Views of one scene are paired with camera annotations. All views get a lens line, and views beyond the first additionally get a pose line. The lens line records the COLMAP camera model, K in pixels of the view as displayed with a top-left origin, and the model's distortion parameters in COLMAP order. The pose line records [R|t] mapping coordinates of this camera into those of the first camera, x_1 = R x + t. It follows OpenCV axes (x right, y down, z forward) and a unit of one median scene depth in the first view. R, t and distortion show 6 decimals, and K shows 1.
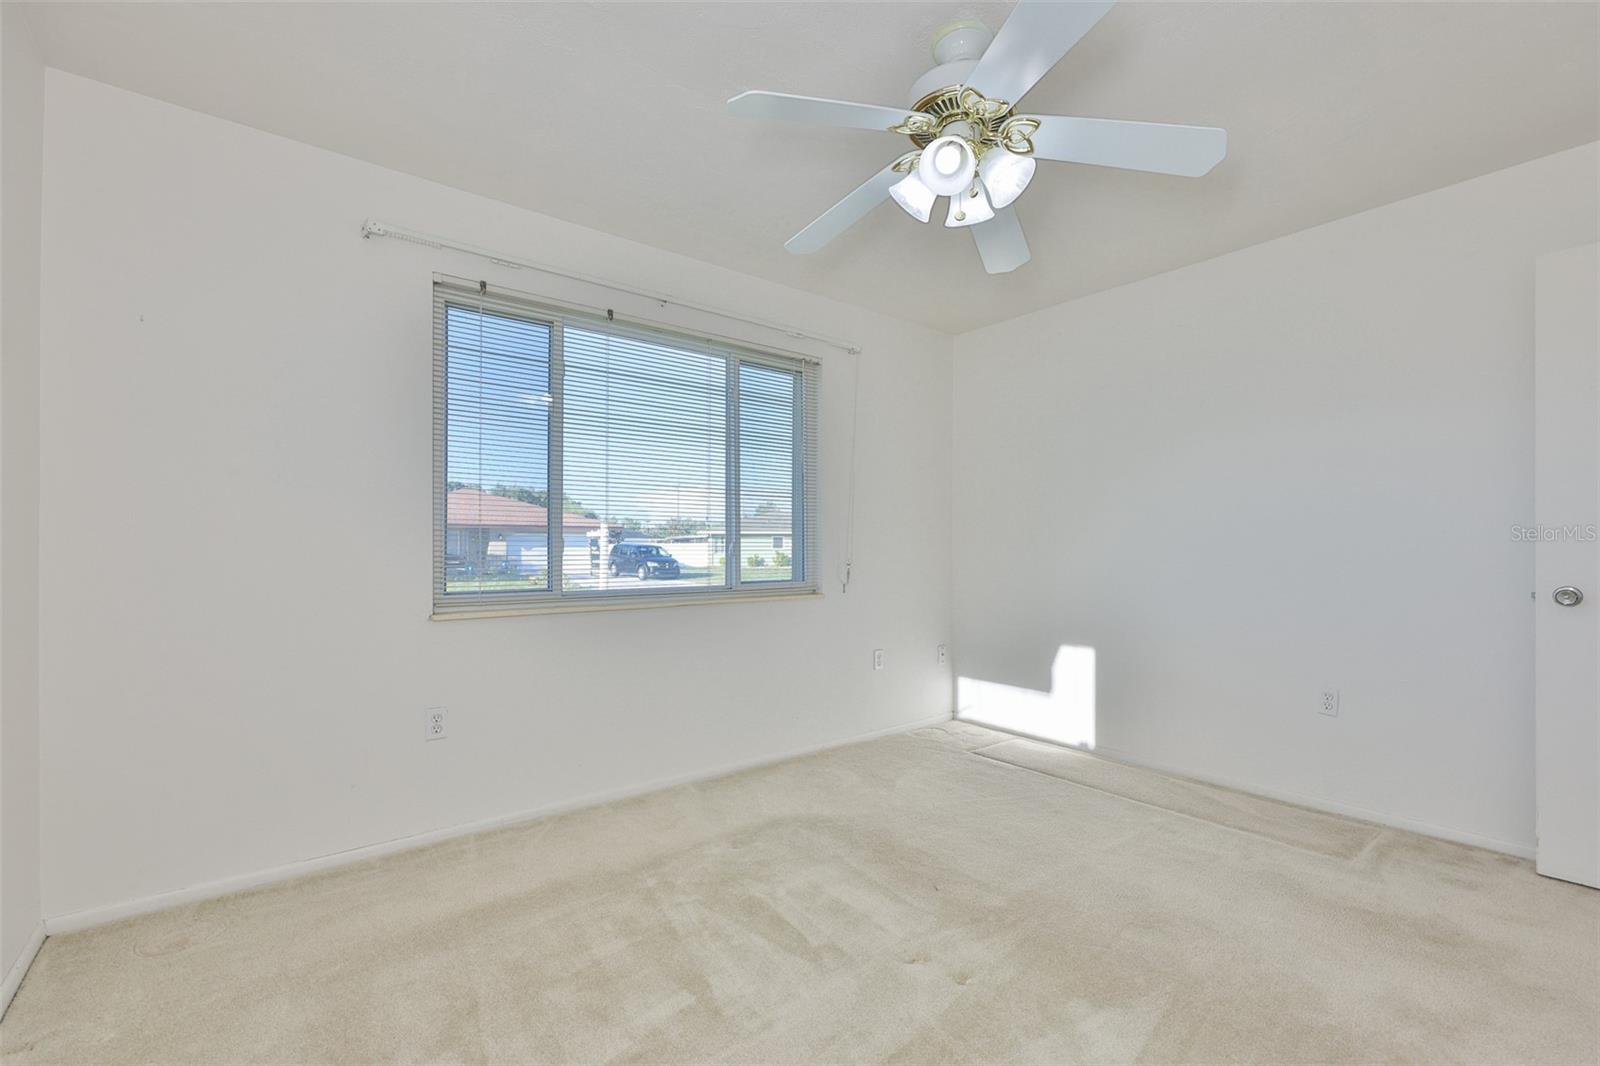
lens RADIAL K [[724.2, 0, 775.2], [0, 724.2, 537.4], [0, 0, 1]] dist [-0.001497, 0.000047]
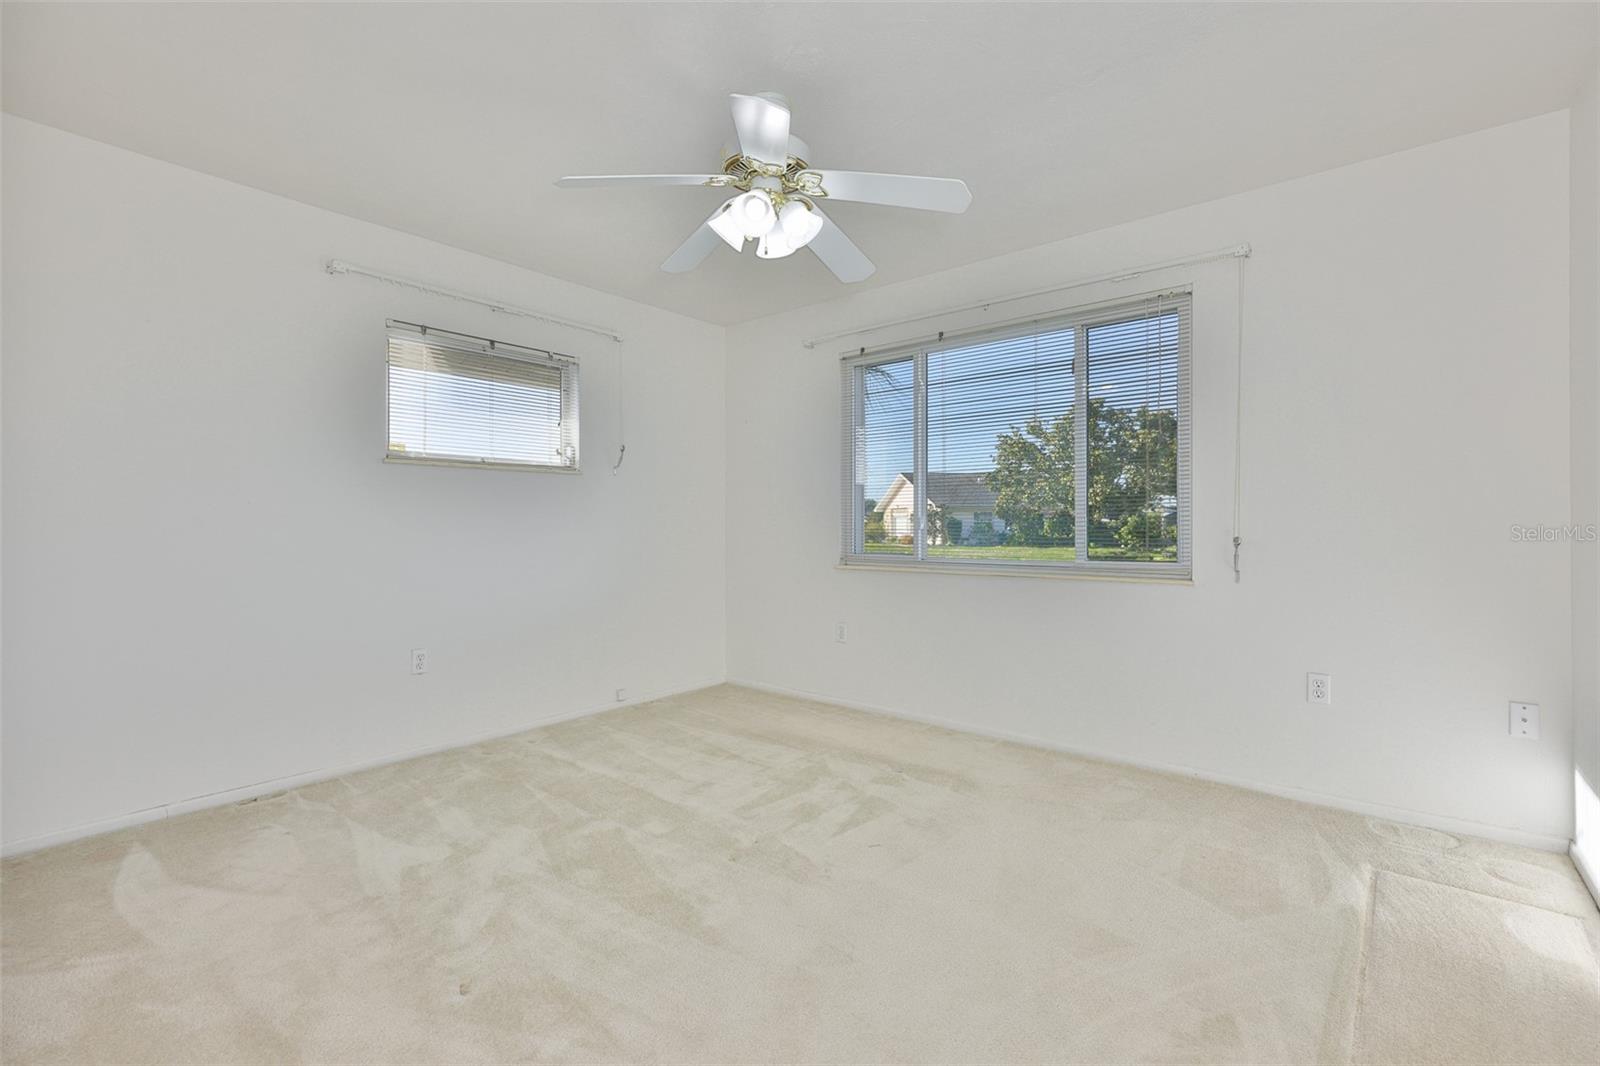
lens RADIAL K [[693.2, 0, 798.6], [0, 693.2, 520.3], [0, 0, 1]] dist [0.000204, 0.000242]
pose [[0.190964, -0.012112, -0.981522, 0.882669], [0.009971, 0.999896, -0.010399, 0.019093], [0.981546, -0.007801, 0.191065, 0.523452]]
